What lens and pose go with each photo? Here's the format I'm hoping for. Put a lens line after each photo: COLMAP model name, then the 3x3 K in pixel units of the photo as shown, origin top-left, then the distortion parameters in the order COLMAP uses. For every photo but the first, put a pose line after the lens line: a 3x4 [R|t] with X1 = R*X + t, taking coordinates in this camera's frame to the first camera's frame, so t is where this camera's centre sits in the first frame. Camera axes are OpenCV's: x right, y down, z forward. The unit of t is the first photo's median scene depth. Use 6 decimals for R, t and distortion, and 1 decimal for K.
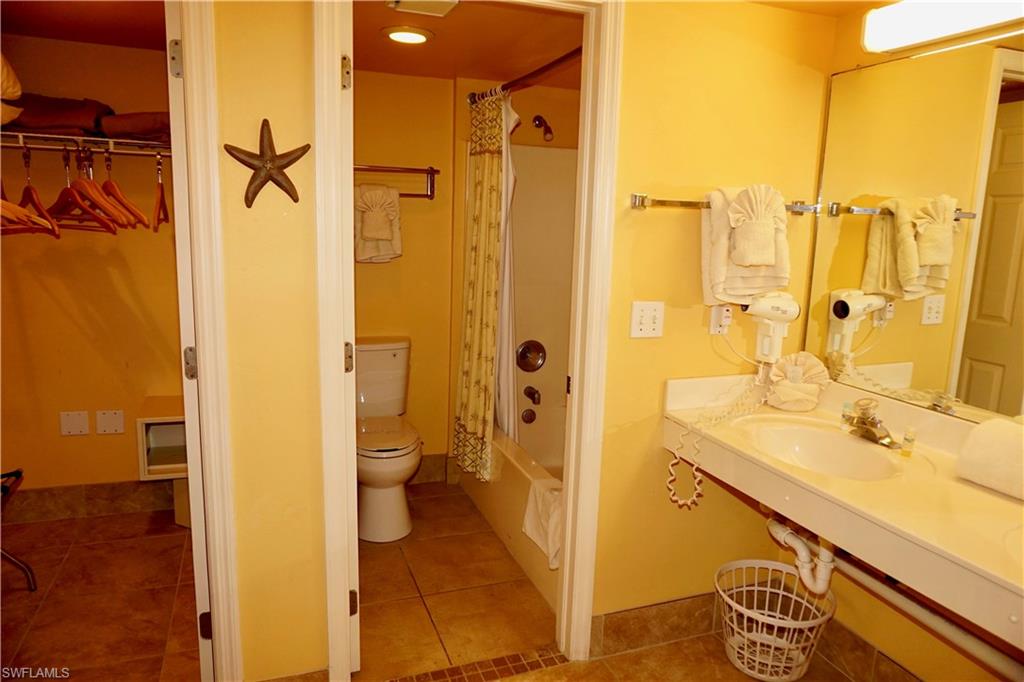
lens RADIAL K [[679.1, 0, 512.0], [0, 679.1, 341.0], [0, 0, 1]] dist [-0.063422, 0.045513]
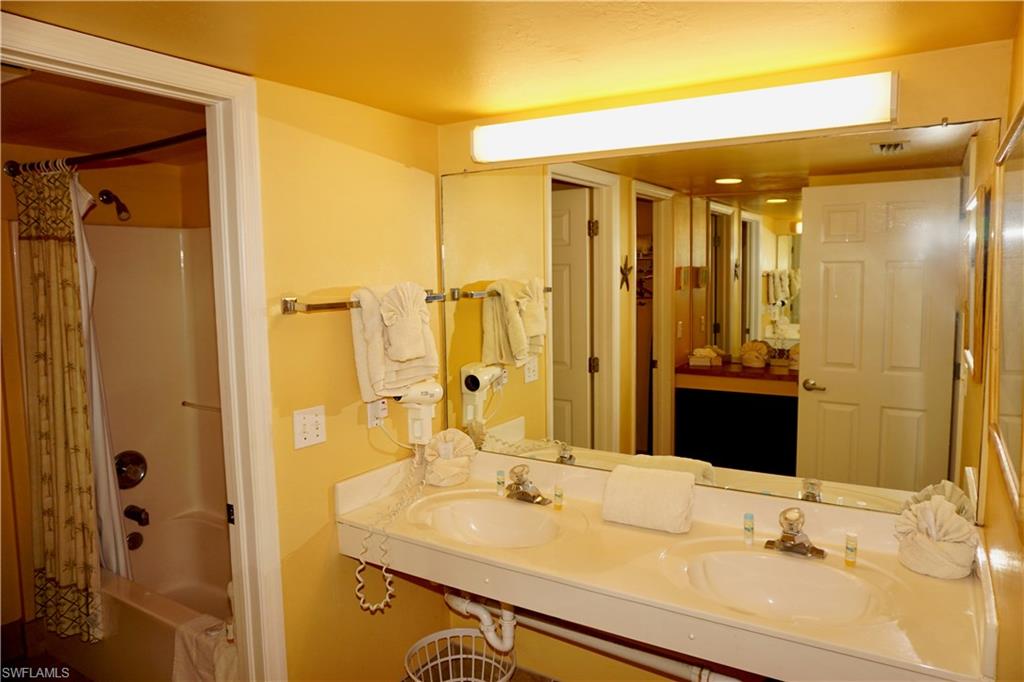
lens RADIAL K [[679.1, 0, 512.0], [0, 679.1, 341.0], [0, 0, 1]] dist [-0.063422, 0.045513]
pose [[0.796592, -0.102084, 0.595836, -0.116528], [0.142605, 0.989555, -0.021114, -0.084349], [-0.587457, 0.101788, 0.802829, 0.060082]]
